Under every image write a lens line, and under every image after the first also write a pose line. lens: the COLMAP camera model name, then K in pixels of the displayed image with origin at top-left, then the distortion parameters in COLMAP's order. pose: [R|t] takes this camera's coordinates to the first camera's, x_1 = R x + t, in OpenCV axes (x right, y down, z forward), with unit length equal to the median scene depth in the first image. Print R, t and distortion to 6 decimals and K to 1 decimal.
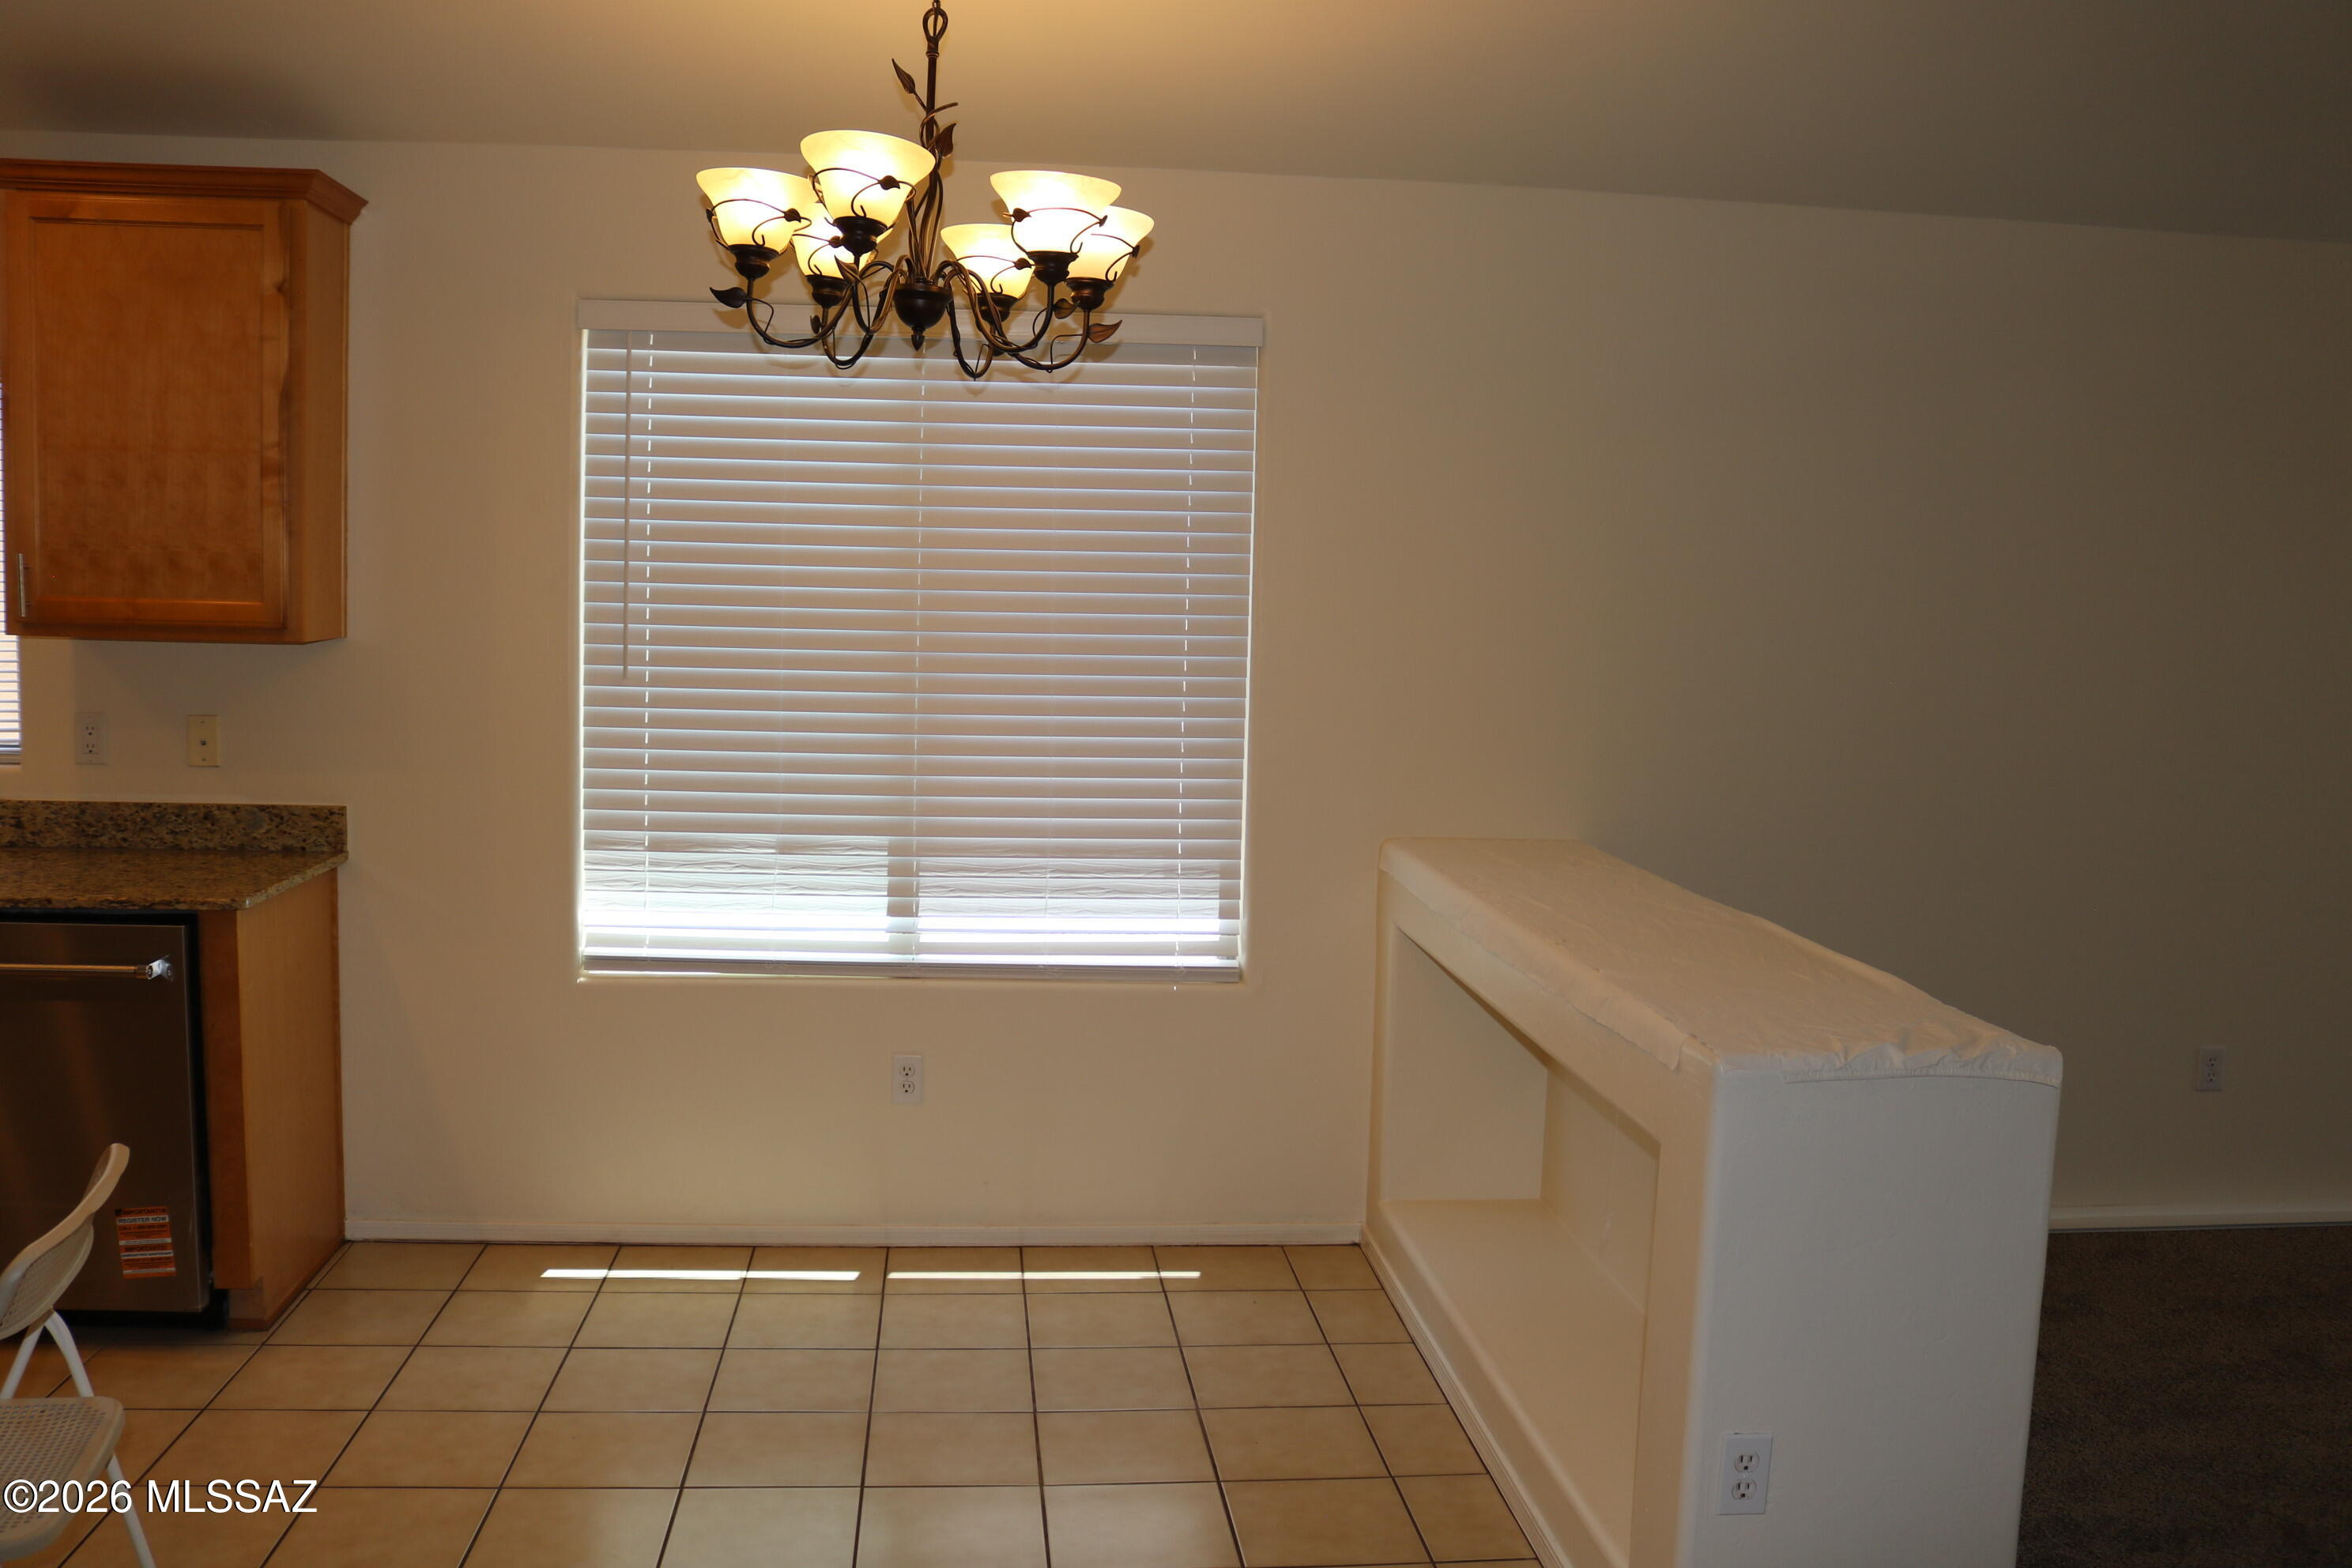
lens RADIAL K [[1959.8, 0, 1176.0], [0, 1959.8, 784.0], [0, 0, 1]] dist [-0.137051, 0.106037]
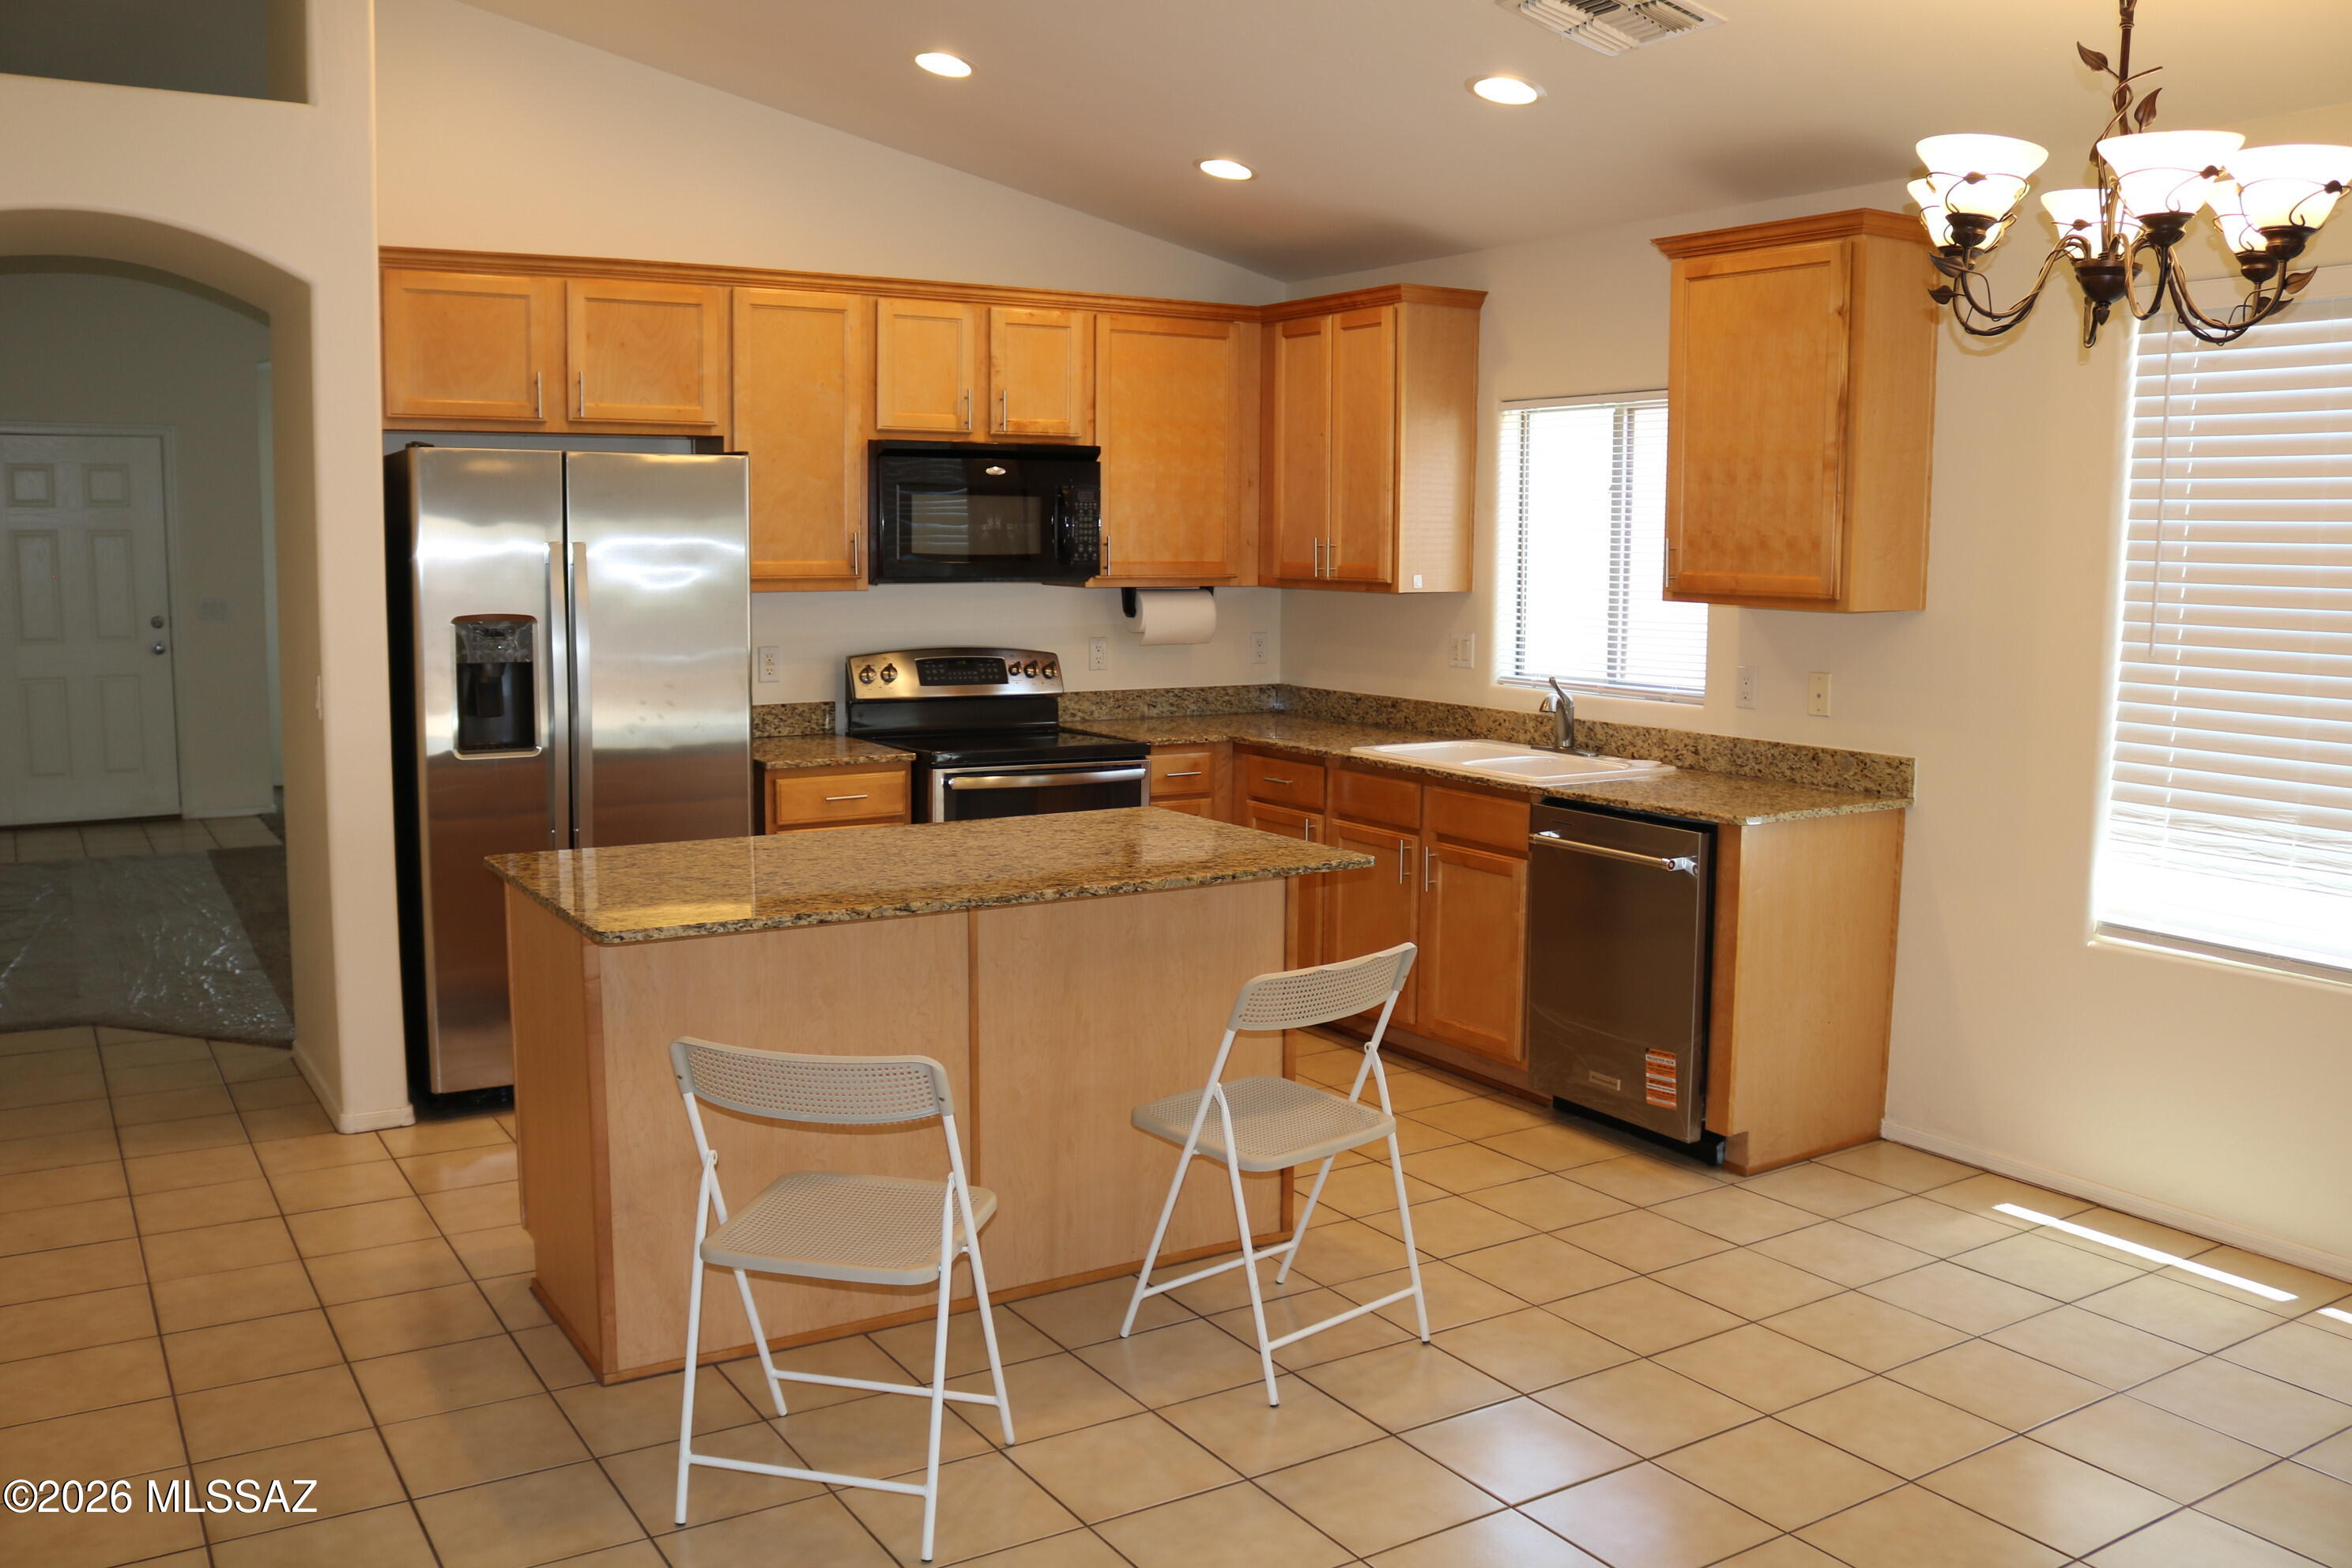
lens RADIAL K [[1959.8, 0, 1176.0], [0, 1959.8, 784.0], [0, 0, 1]] dist [-0.137051, 0.106037]
pose [[0.452349, 0.086717, -0.887615, 0.423848], [-0.085021, 0.994922, 0.053872, 0.002674], [0.887779, 0.051097, 0.457424, 0.098199]]
